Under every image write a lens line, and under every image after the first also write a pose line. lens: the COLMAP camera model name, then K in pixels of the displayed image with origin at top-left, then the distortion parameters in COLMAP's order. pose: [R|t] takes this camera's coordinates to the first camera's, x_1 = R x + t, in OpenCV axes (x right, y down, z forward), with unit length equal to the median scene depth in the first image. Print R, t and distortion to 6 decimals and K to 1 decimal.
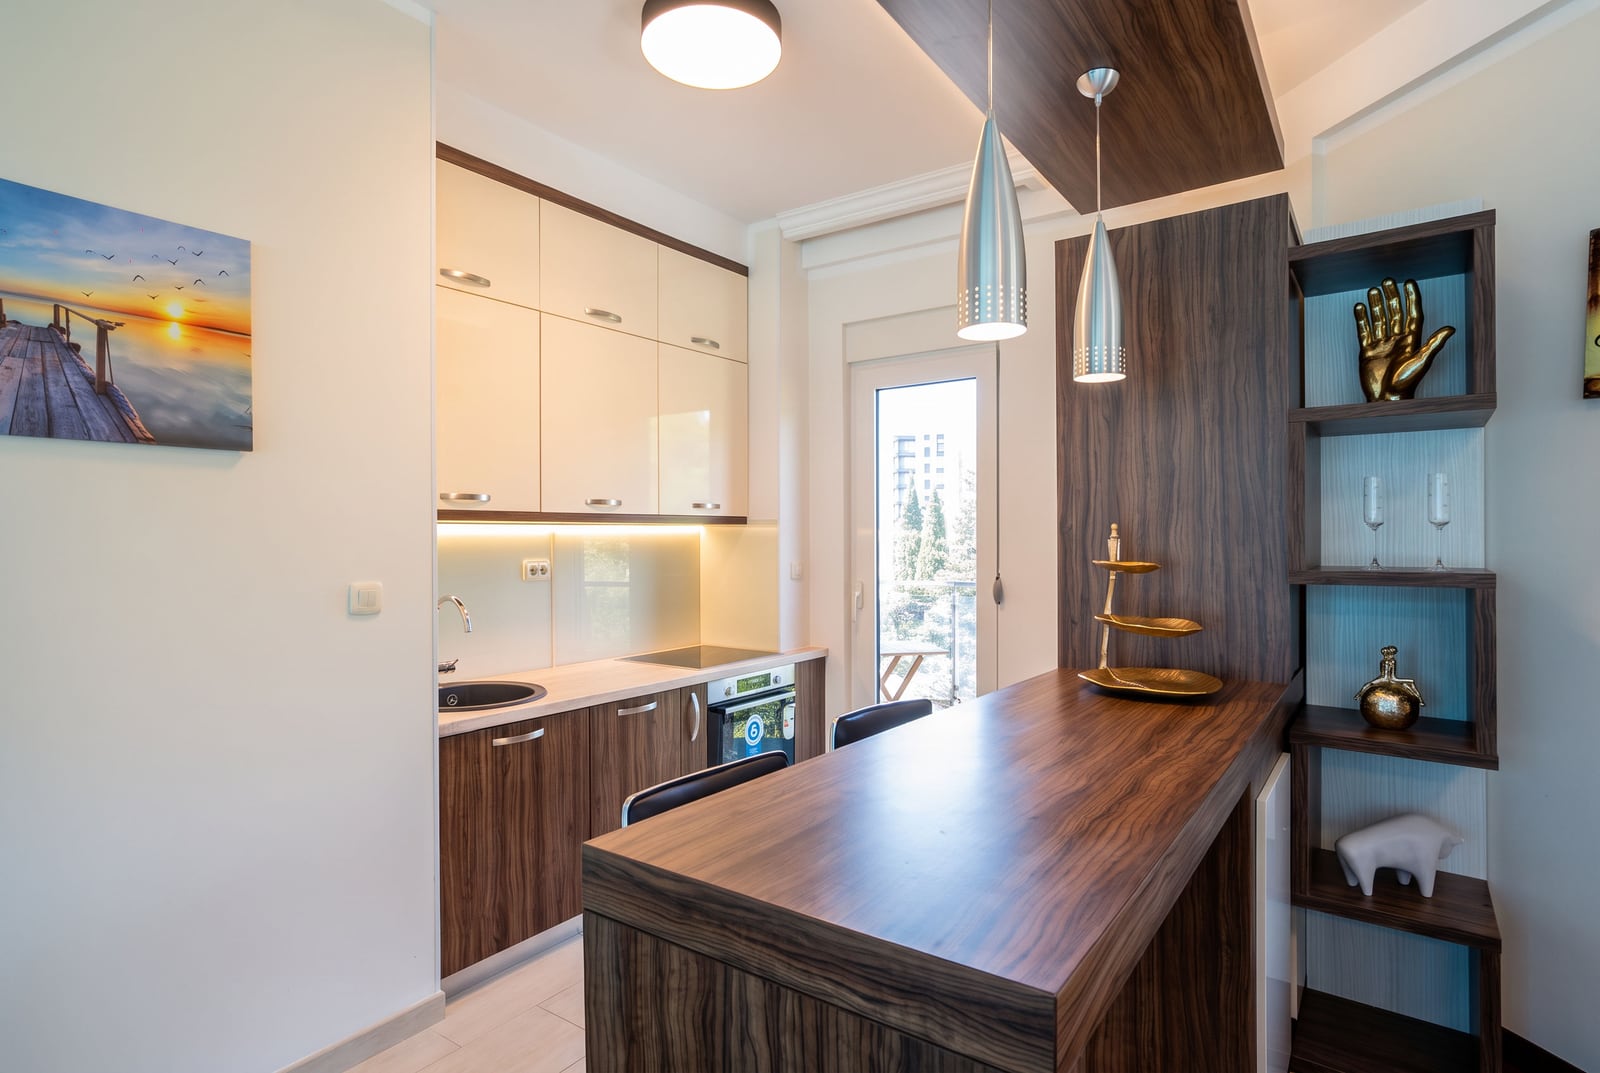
lens RADIAL K [[846.7, 0, 807.5], [0, 846.7, 532.1], [0, 0, 1]] dist [-0.015435, 0.000488]
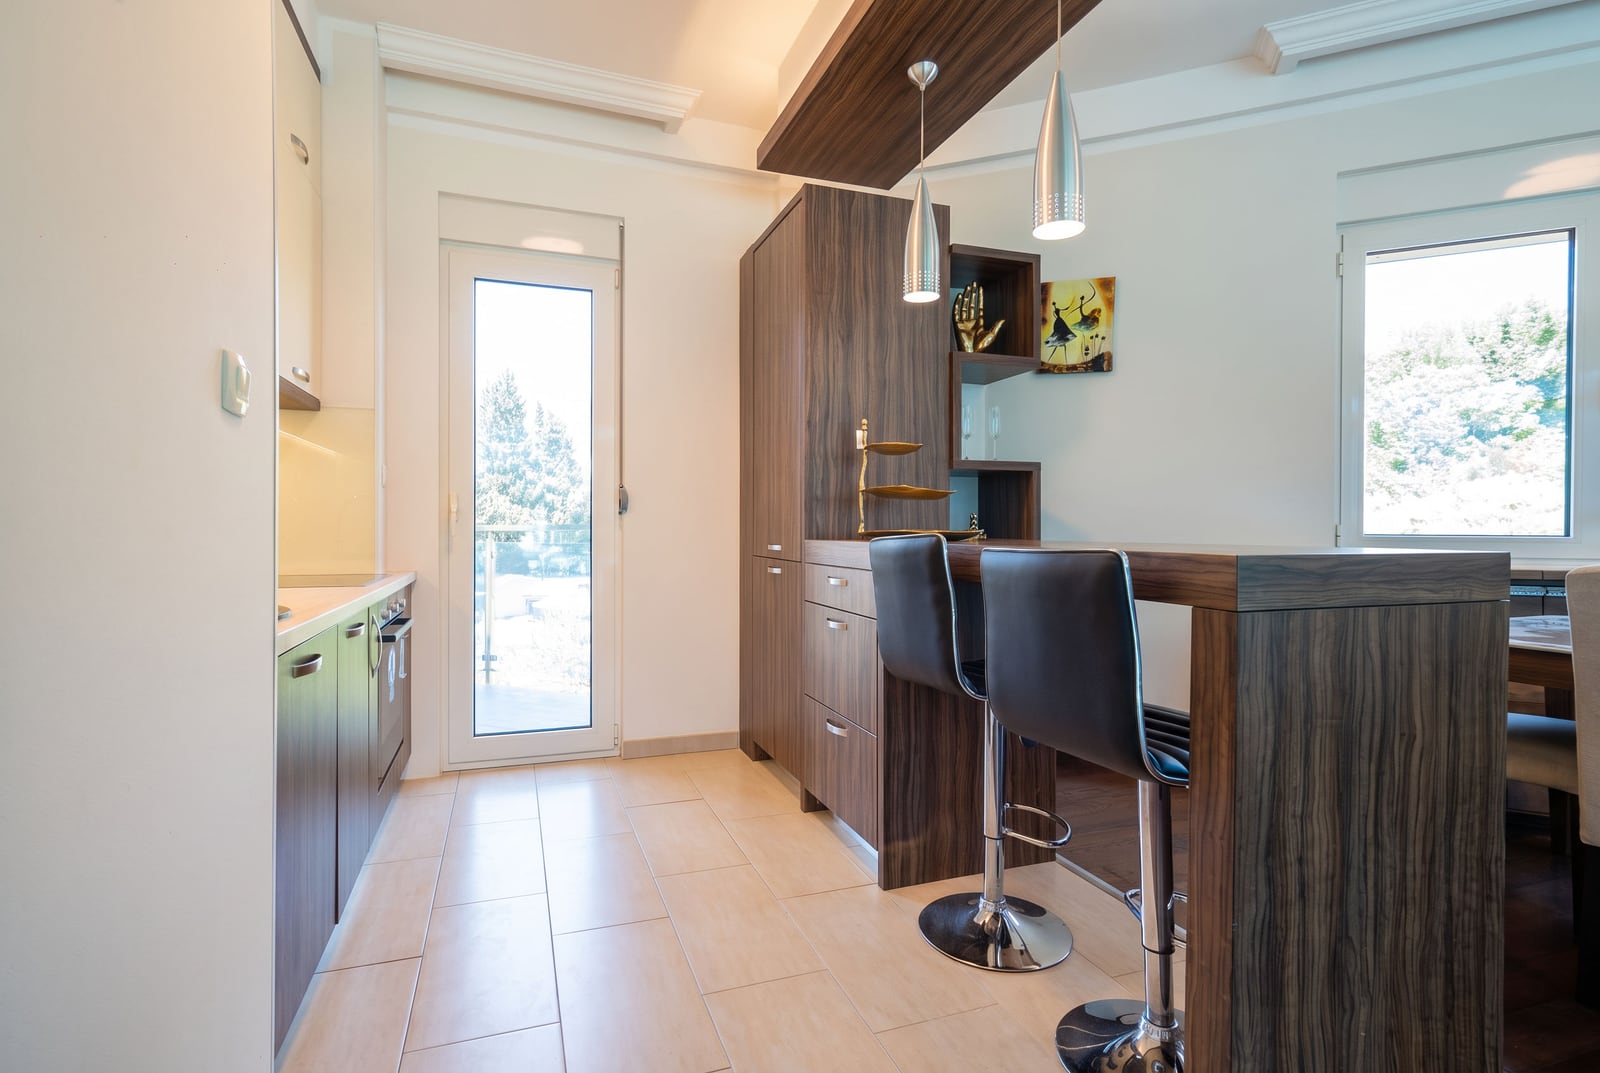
lens RADIAL K [[785.9, 0, 792.3], [0, 785.9, 537.2], [0, 0, 1]] dist [-0.002814, 0.000161]
pose [[0.573469, -0.003914, 0.819218, -0.693076], [-0.005644, 0.999946, 0.008728, 0.163389], [-0.819208, -0.009629, 0.573415, 0.423602]]
